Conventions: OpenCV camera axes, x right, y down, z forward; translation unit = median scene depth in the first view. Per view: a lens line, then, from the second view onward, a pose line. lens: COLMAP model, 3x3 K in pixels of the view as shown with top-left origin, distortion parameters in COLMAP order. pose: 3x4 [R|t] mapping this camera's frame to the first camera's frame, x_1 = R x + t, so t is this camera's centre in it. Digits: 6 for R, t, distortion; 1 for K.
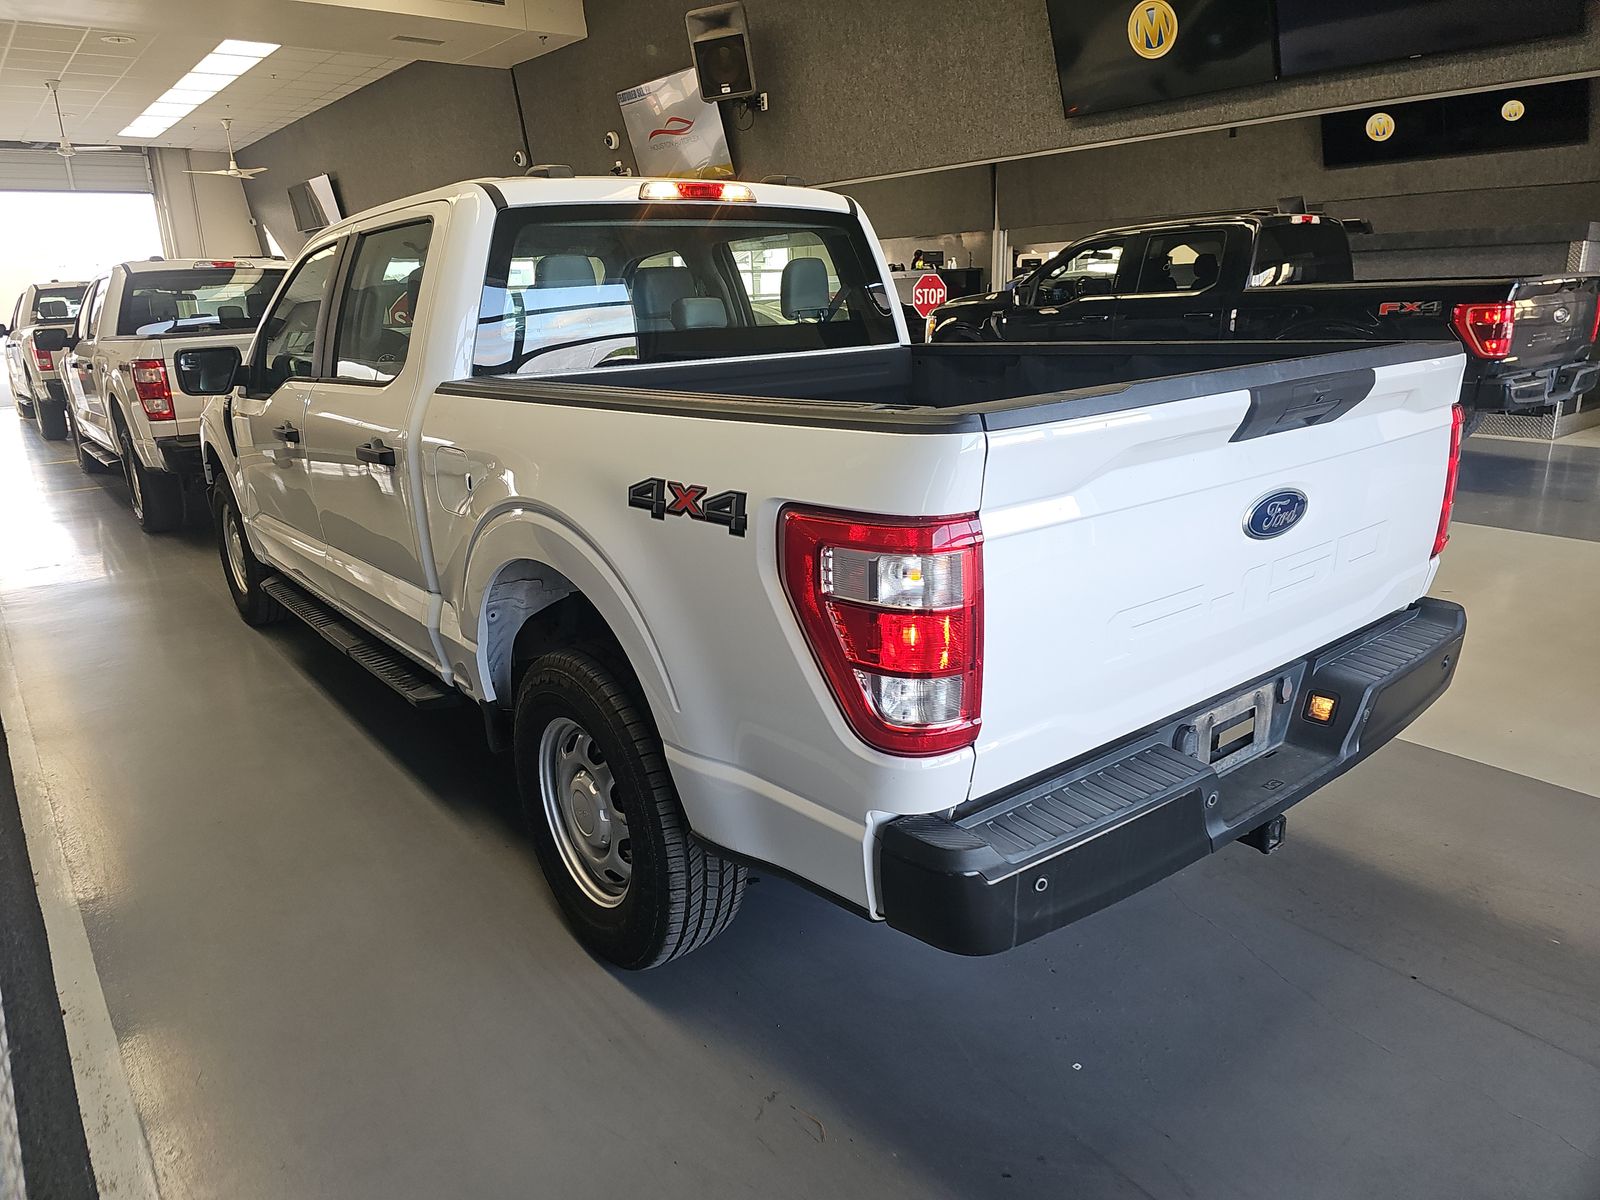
lens RADIAL K [[1056.5, 0, 793.5], [0, 1056.5, 582.8], [0, 0, 1]] dist [0.036383, -0.038977]
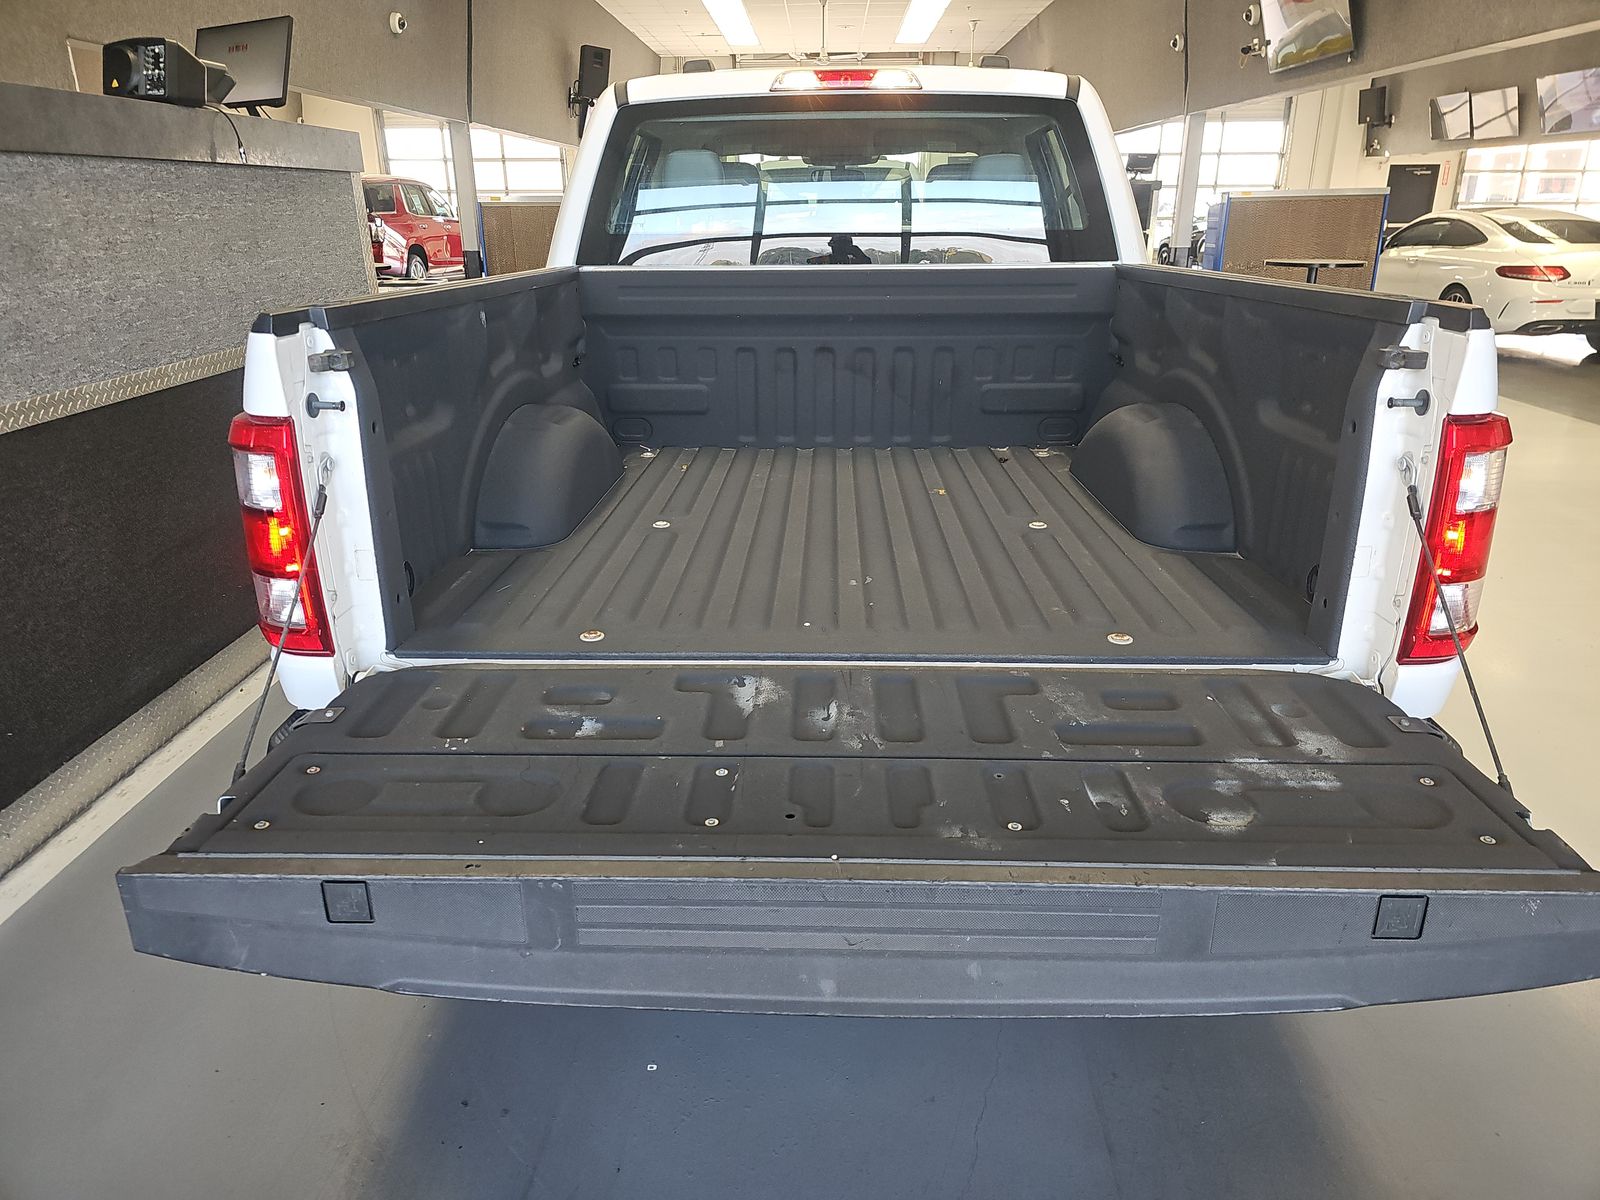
lens RADIAL K [[1056.5, 0, 815.5], [0, 1056.5, 592.3], [0, 0, 1]] dist [0.036383, -0.038977]
pose [[0.767143, 0.245088, -0.592810, 0.555187], [-0.188476, 0.969462, 0.156906, -0.075308], [0.613163, -0.008638, 0.789910, 0.245853]]
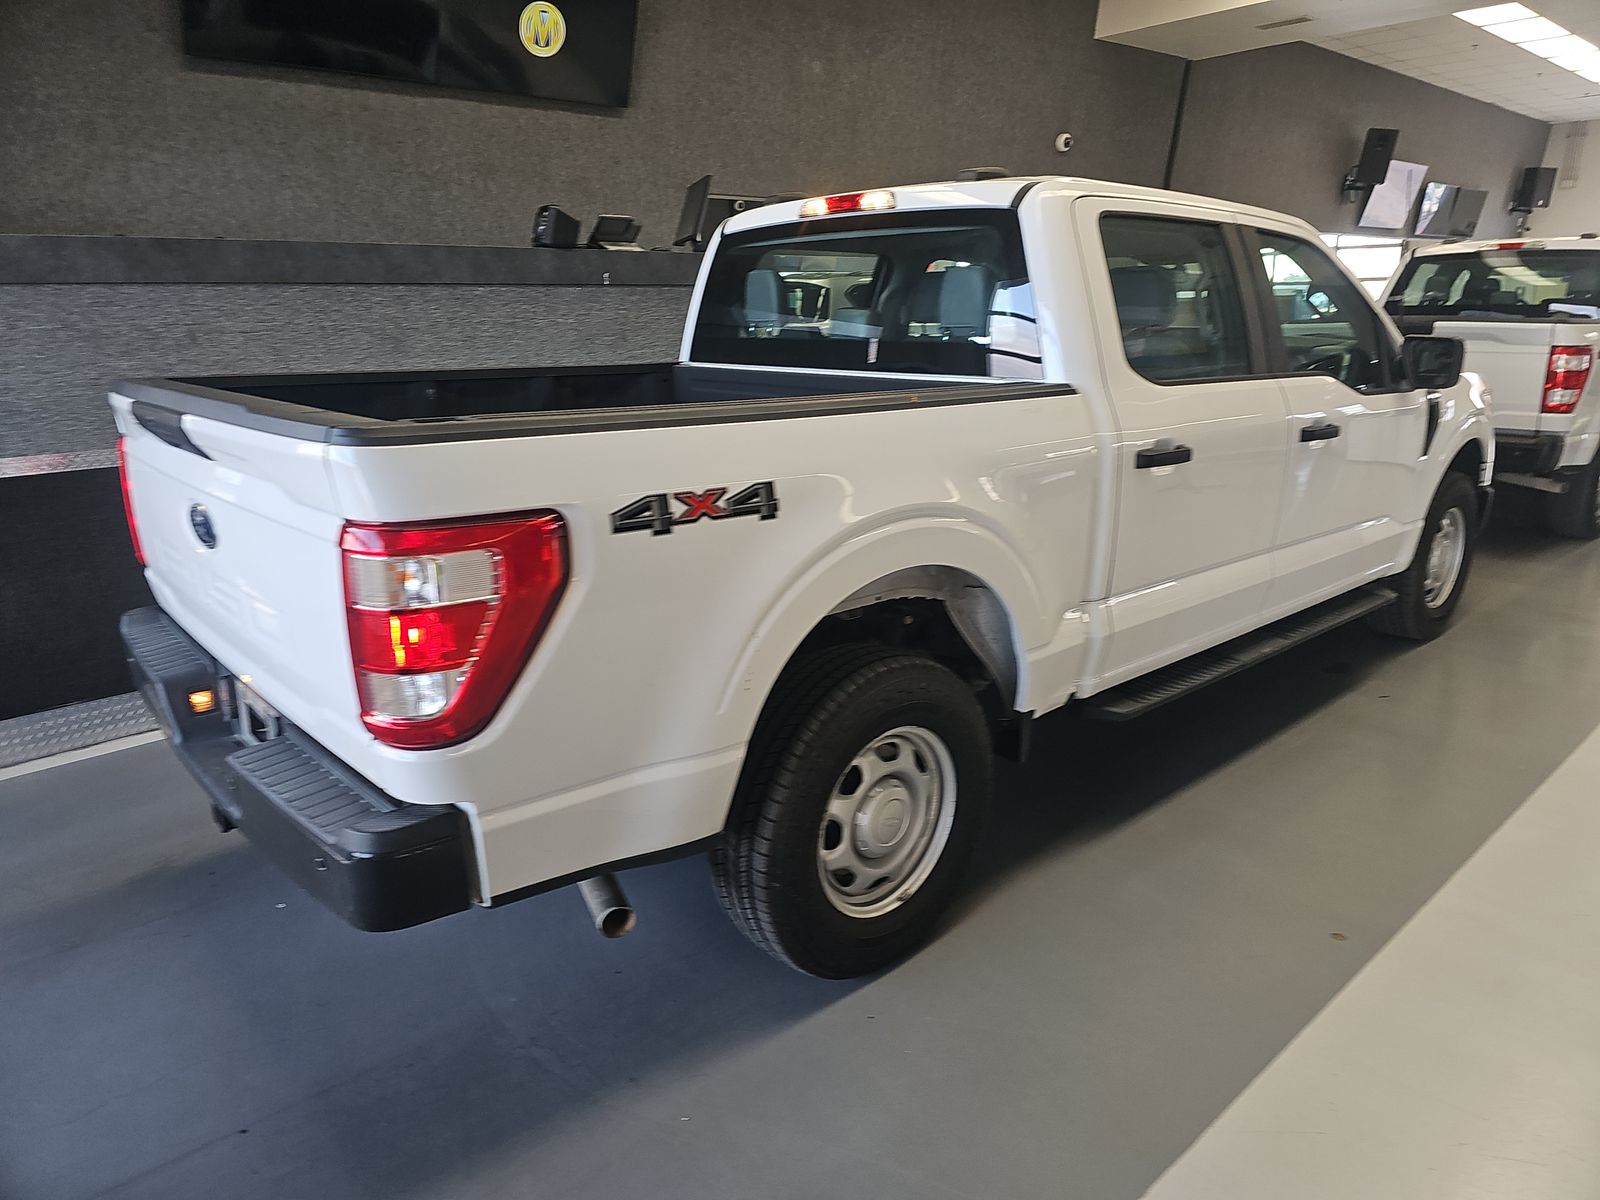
lens RADIAL K [[1056.5, 0, 802.6], [0, 1056.5, 600.7], [0, 0, 1]] dist [0.036383, -0.038977]
pose [[0.033137, 0.301705, -0.952825, 0.977593], [-0.258268, 0.923554, 0.283454, -0.298133], [0.965505, 0.236691, 0.108525, 0.945876]]
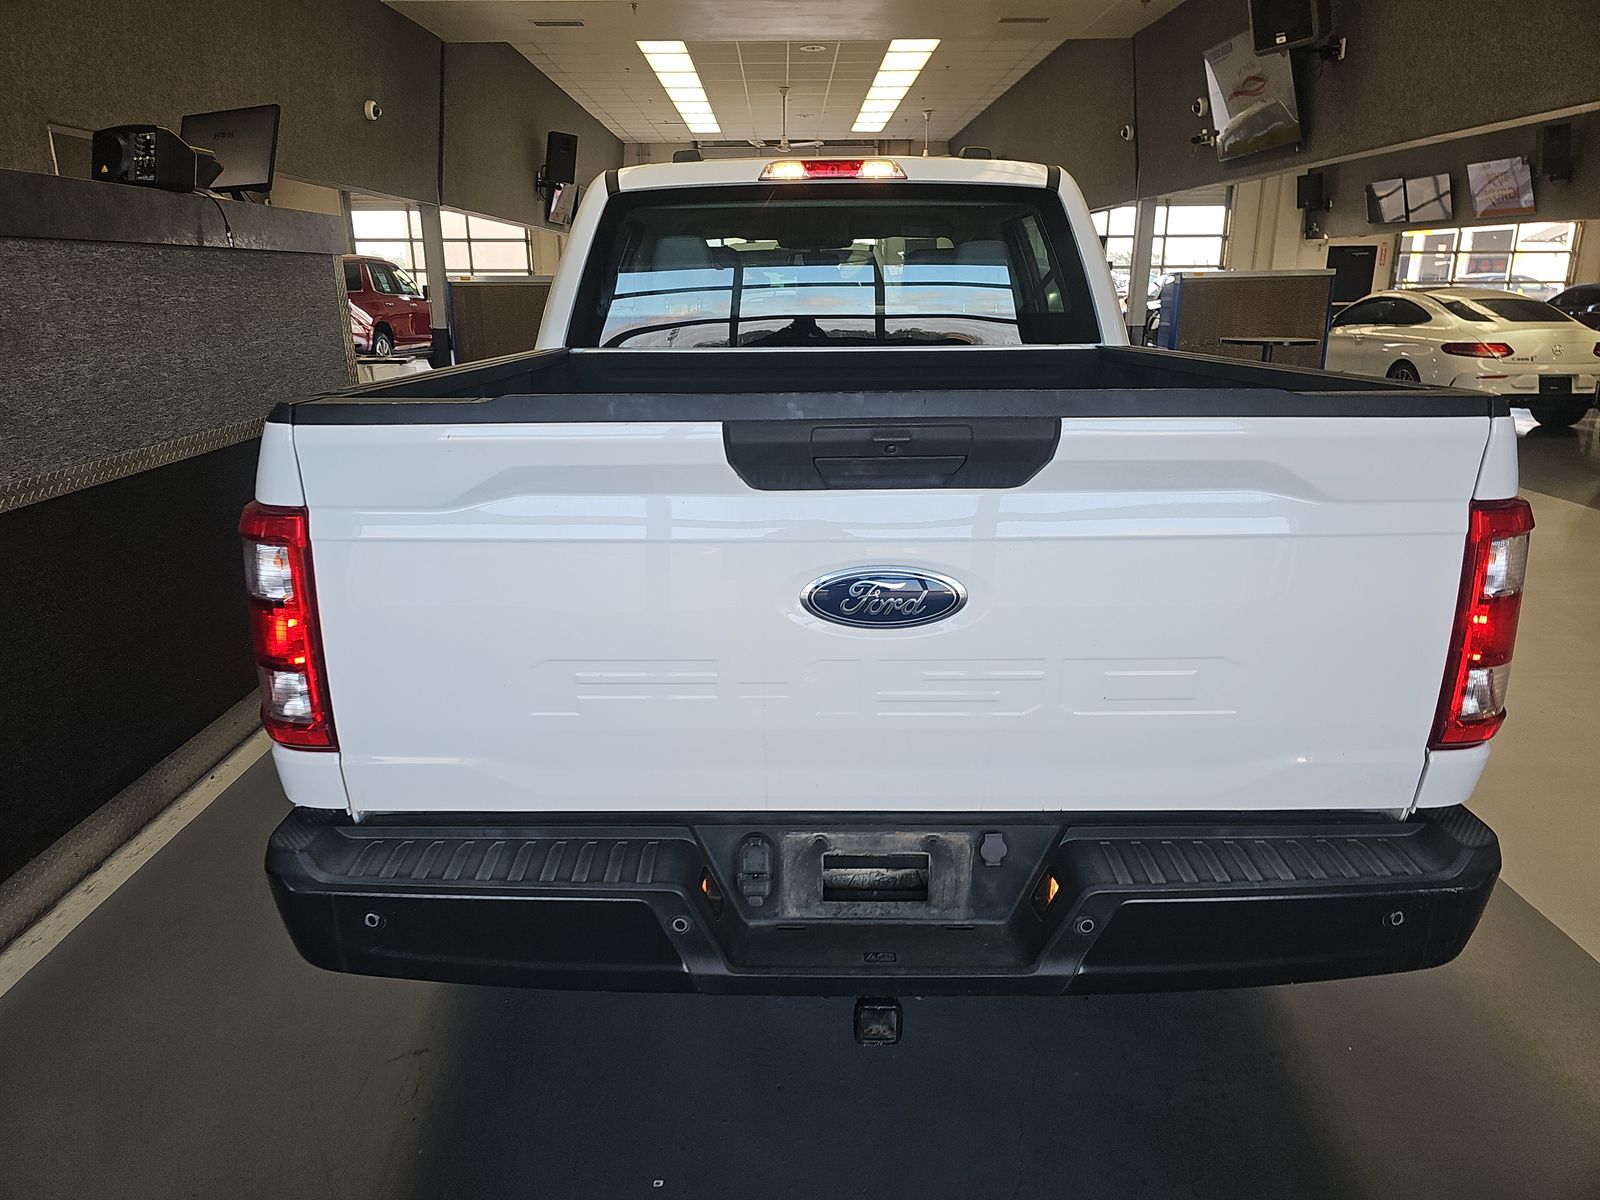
lens RADIAL K [[1056.5, 0, 797.1], [0, 1056.5, 589.6], [0, 0, 1]] dist [0.036383, -0.038977]
pose [[0.782663, 0.199500, -0.589609, 0.523917], [-0.184997, 0.978997, 0.085682, -0.076673], [0.594318, 0.042016, 0.803132, 0.234674]]
